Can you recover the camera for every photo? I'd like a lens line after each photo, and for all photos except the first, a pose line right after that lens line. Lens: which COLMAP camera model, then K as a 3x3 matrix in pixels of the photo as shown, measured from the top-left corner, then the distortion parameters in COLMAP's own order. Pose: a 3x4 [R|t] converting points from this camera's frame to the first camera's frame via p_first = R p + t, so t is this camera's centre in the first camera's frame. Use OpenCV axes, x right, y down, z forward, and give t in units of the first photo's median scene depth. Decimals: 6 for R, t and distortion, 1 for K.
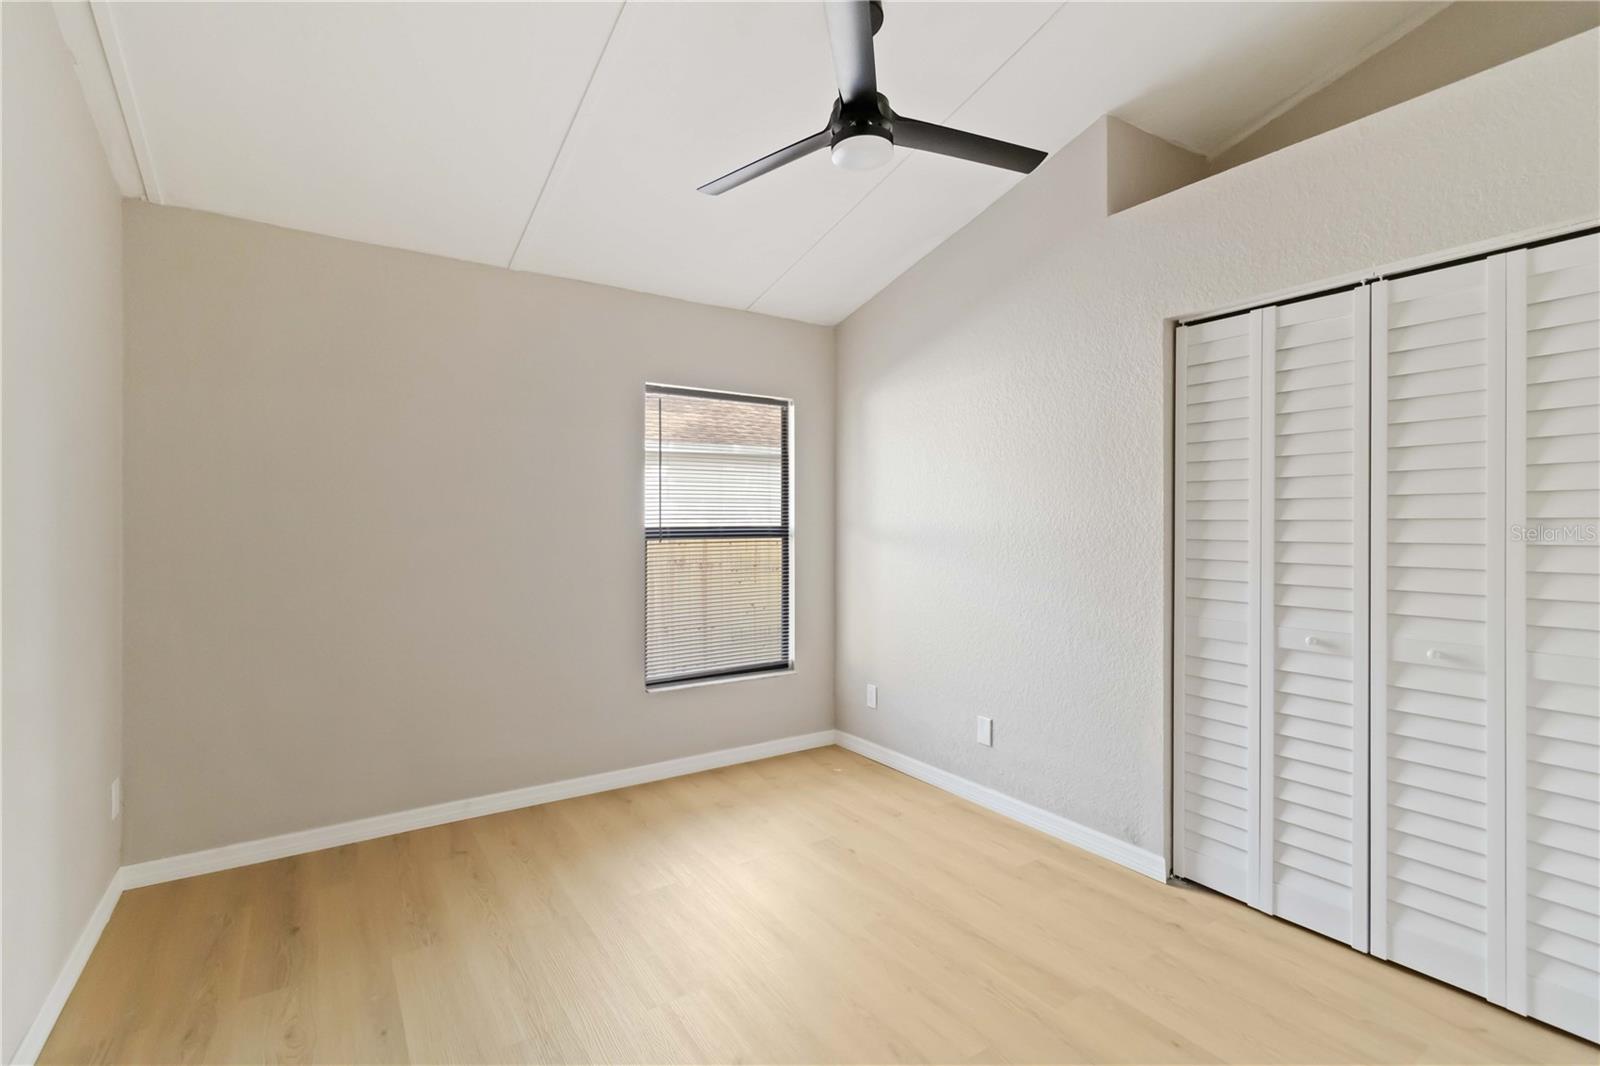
lens RADIAL K [[743.1, 0, 811.3], [0, 743.1, 539.8], [0, 0, 1]] dist [0.001127, 0.000308]
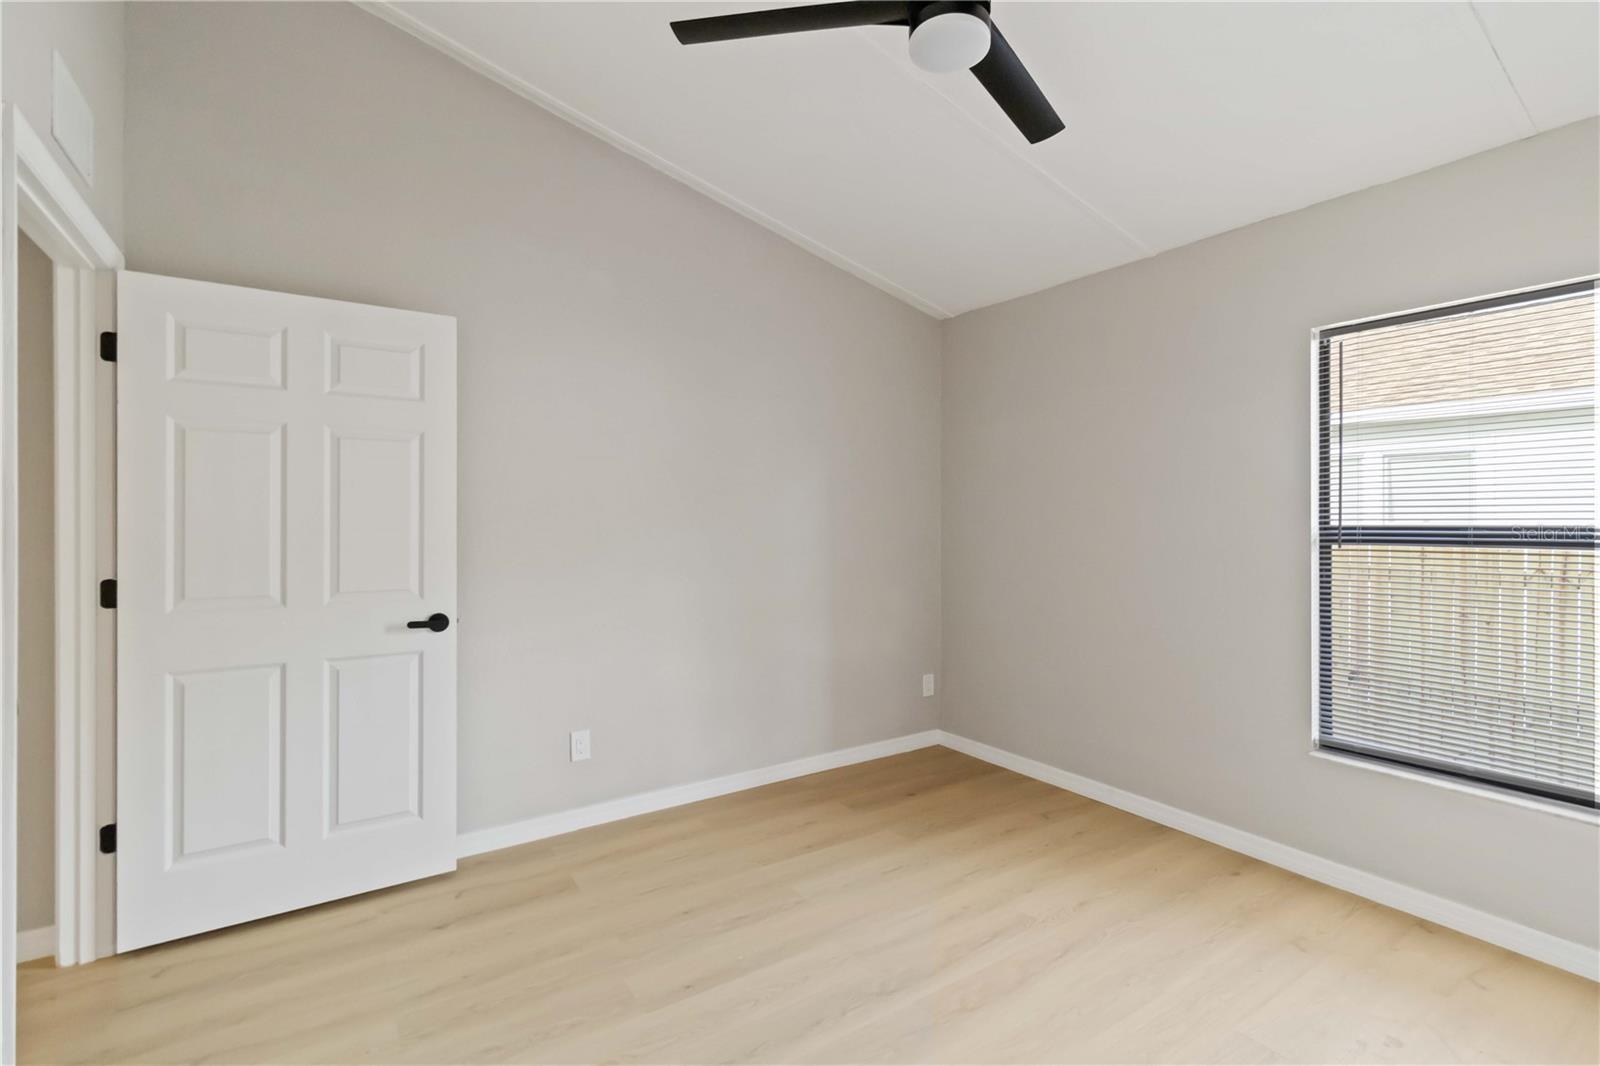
lens RADIAL K [[743.1, 0, 816.8], [0, 743.1, 526.6], [0, 0, 1]] dist [0.001127, 0.000308]
pose [[-0.007717, 0.009958, -0.999921, 0.715032], [-0.016817, 0.999808, 0.010086, -0.022085], [0.999829, 0.016893, -0.007549, 0.730990]]
